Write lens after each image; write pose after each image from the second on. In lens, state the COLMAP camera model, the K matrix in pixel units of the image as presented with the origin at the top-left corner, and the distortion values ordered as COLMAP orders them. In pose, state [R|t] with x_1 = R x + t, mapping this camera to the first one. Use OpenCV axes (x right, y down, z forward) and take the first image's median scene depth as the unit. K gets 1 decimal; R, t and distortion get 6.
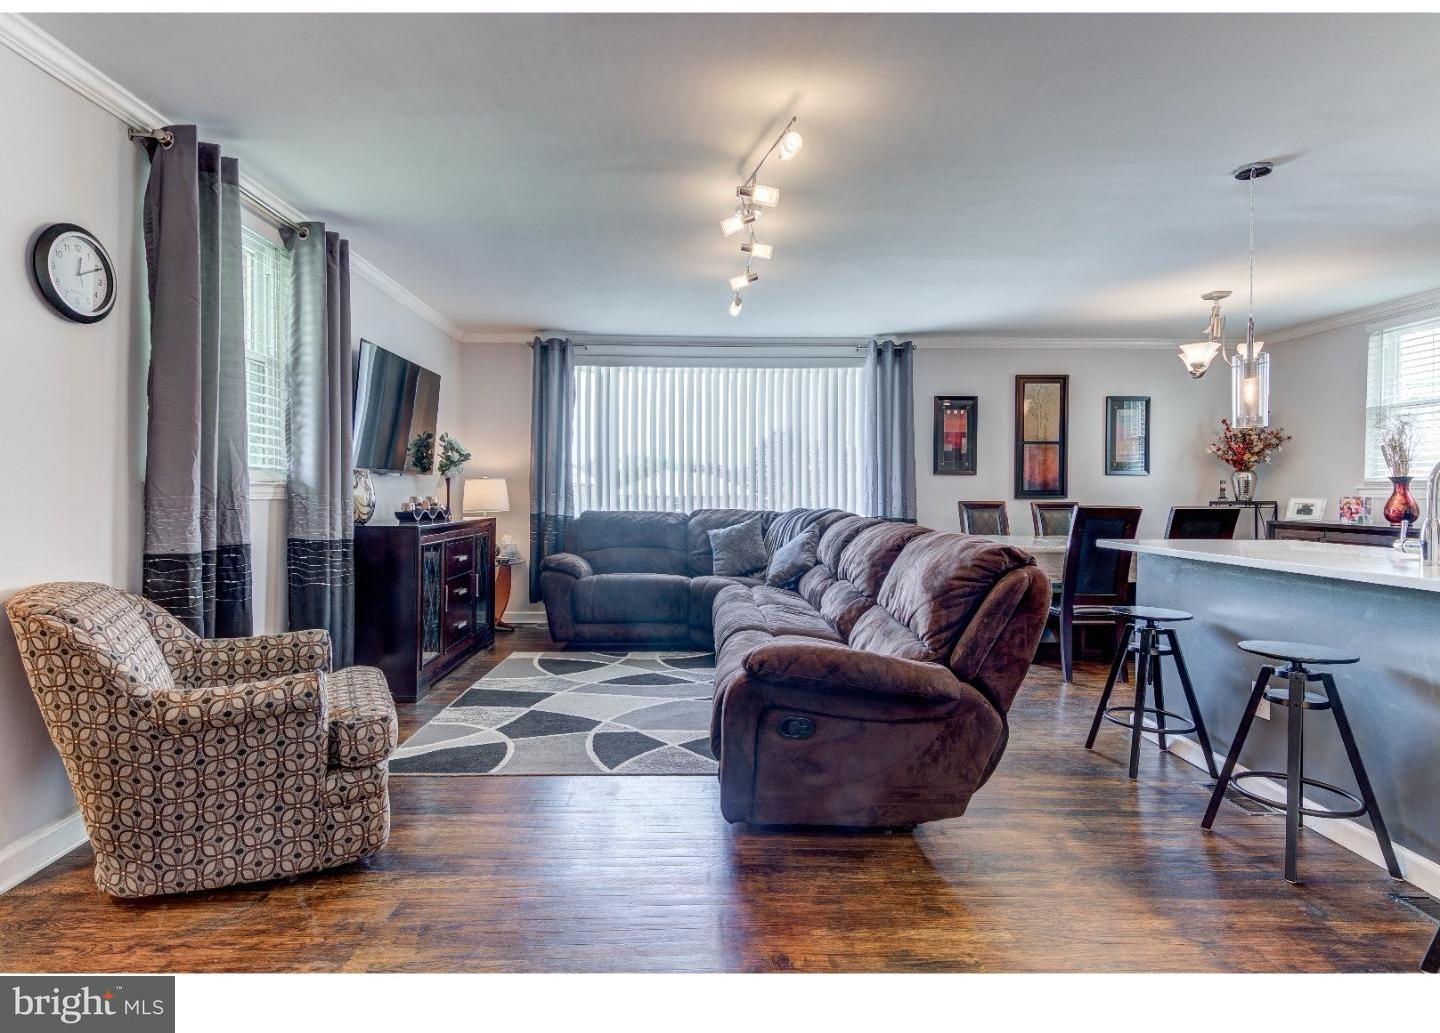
lens RADIAL K [[723.8, 0, 718.3], [0, 723.8, 504.6], [0, 0, 1]] dist [0.004781, 0.000424]
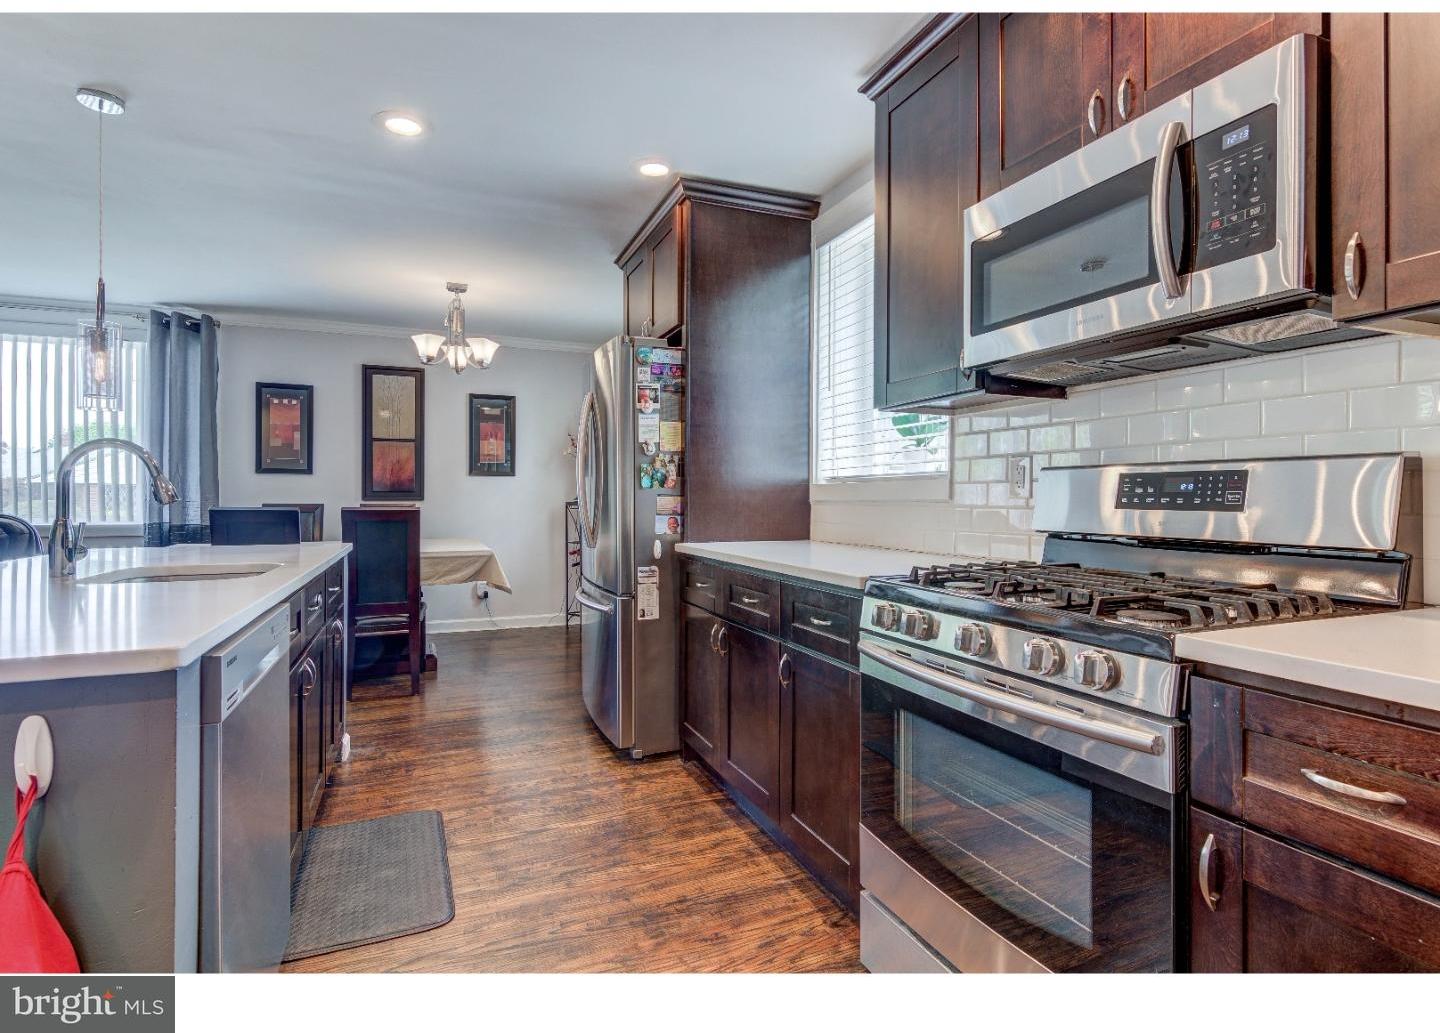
lens RADIAL K [[723.8, 0, 722.9], [0, 723.8, 512.3], [0, 0, 1]] dist [0.004781, 0.000424]
pose [[0.924550, -0.009195, 0.380949, 0.482551], [0.007620, 0.999955, 0.005641, 0.004812], [-0.380984, -0.002313, 0.924579, -0.013960]]
